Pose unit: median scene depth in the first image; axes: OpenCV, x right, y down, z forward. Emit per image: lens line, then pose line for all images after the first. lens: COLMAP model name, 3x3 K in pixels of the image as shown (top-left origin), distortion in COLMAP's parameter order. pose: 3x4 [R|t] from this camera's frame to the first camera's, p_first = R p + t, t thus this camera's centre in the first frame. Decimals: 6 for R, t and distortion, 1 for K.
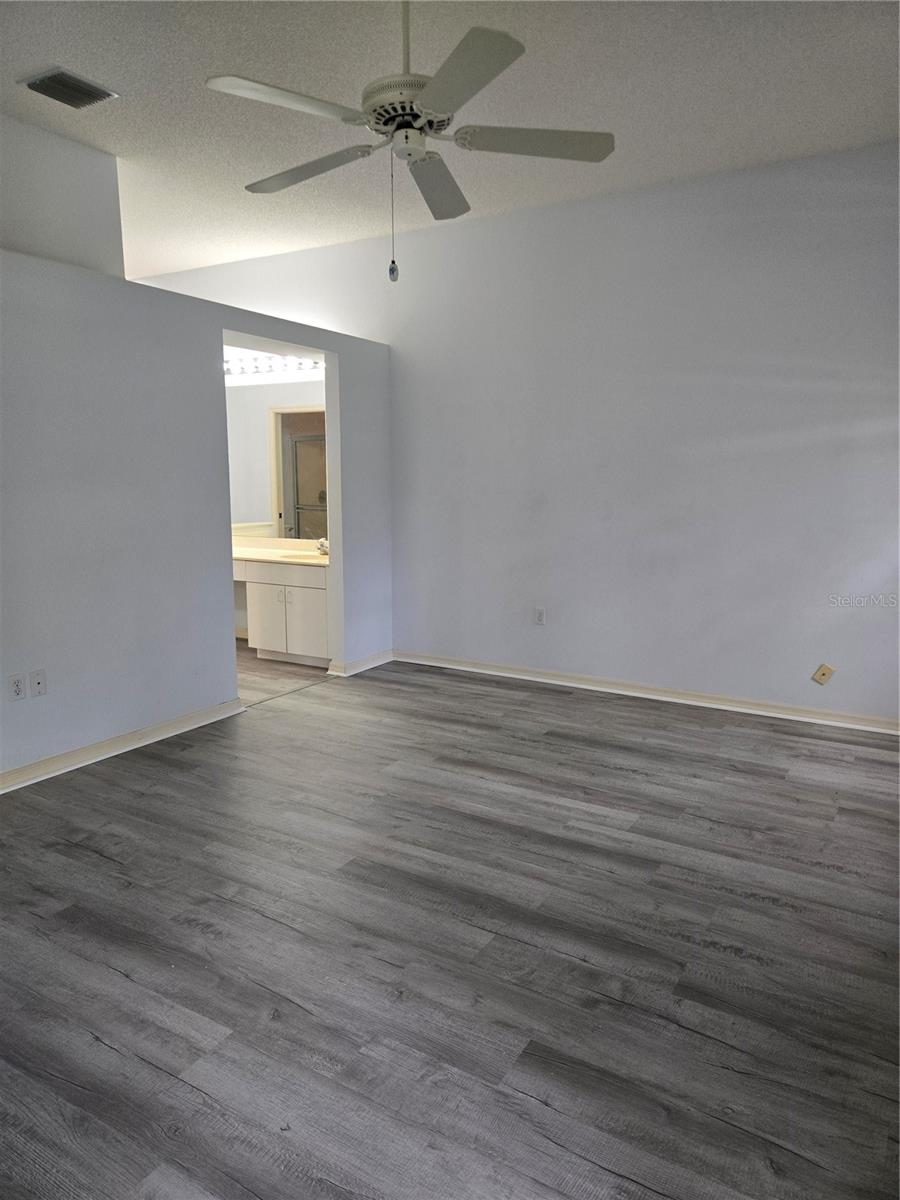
lens RADIAL K [[801.4, 0, 462.8], [0, 801.4, 595.5], [0, 0, 1]] dist [0.062578, -0.061657]
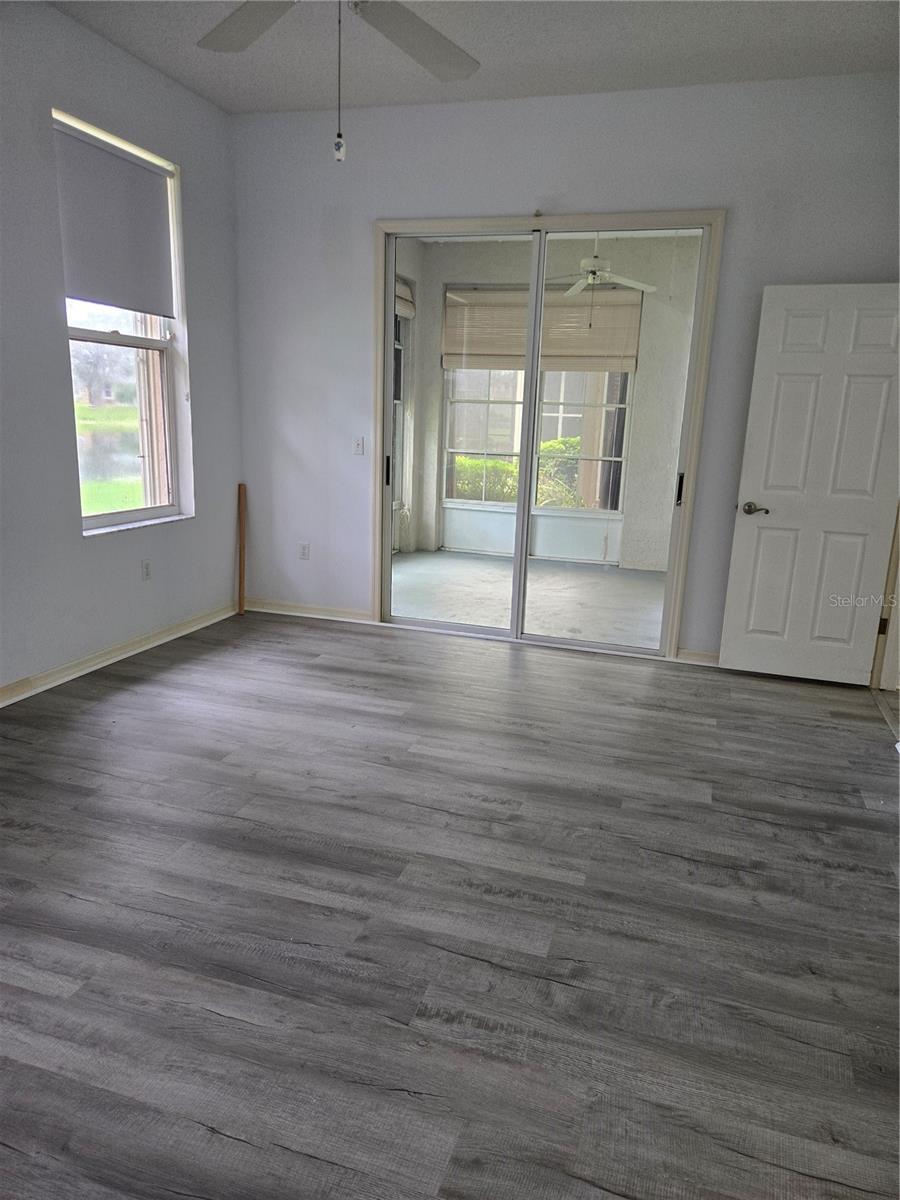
lens RADIAL K [[801.4, 0, 462.8], [0, 801.4, 595.5], [0, 0, 1]] dist [0.062578, -0.061657]
pose [[-0.972371, 0.013156, -0.233069, -0.010261], [-0.075180, 0.927569, 0.366010, -0.260195], [0.221003, 0.373420, -0.900952, 1.695346]]
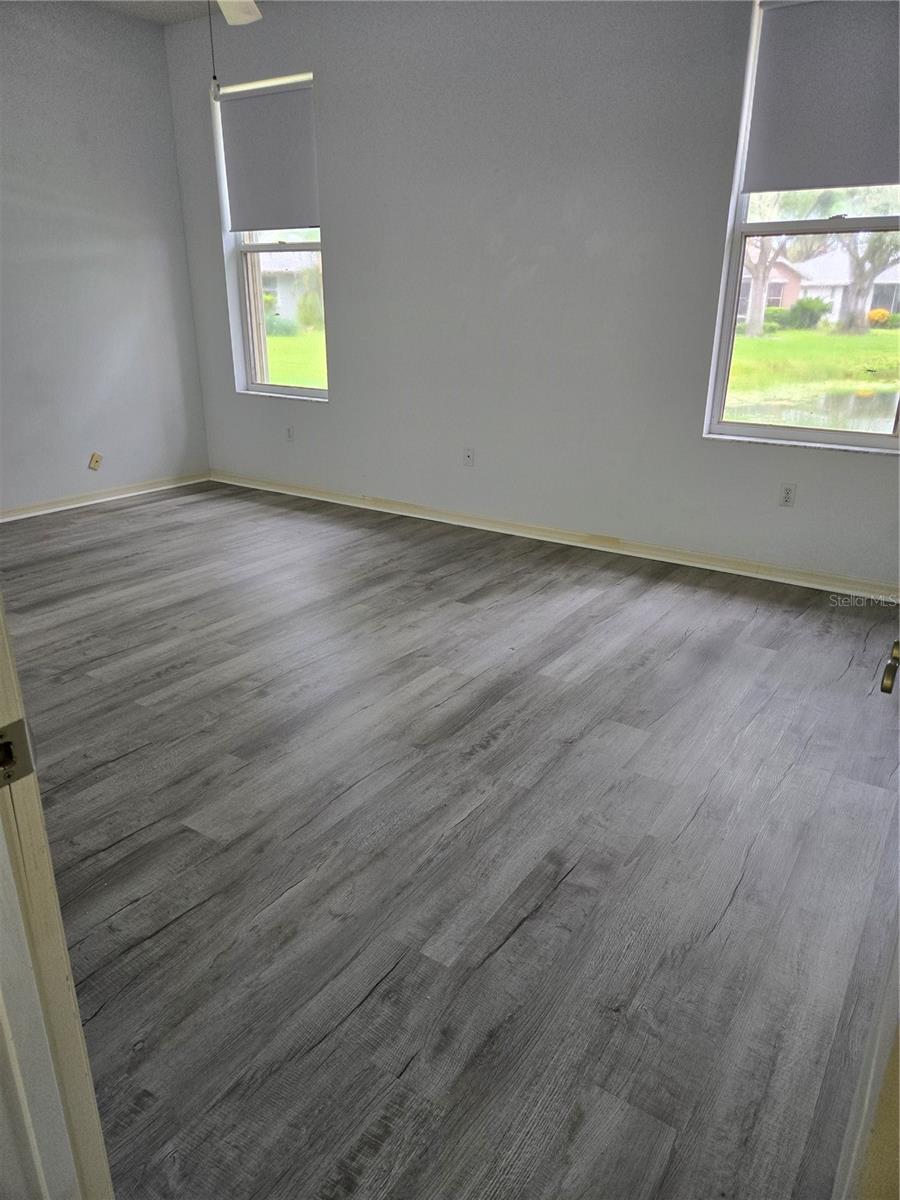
lens RADIAL K [[801.4, 0, 462.8], [0, 801.4, 595.5], [0, 0, 1]] dist [0.062578, -0.061657]
pose [[0.048327, -0.342491, 0.938277, -1.196723], [0.142103, 0.932177, 0.332945, -0.069860], [-0.988671, 0.117241, 0.093718, 0.562417]]
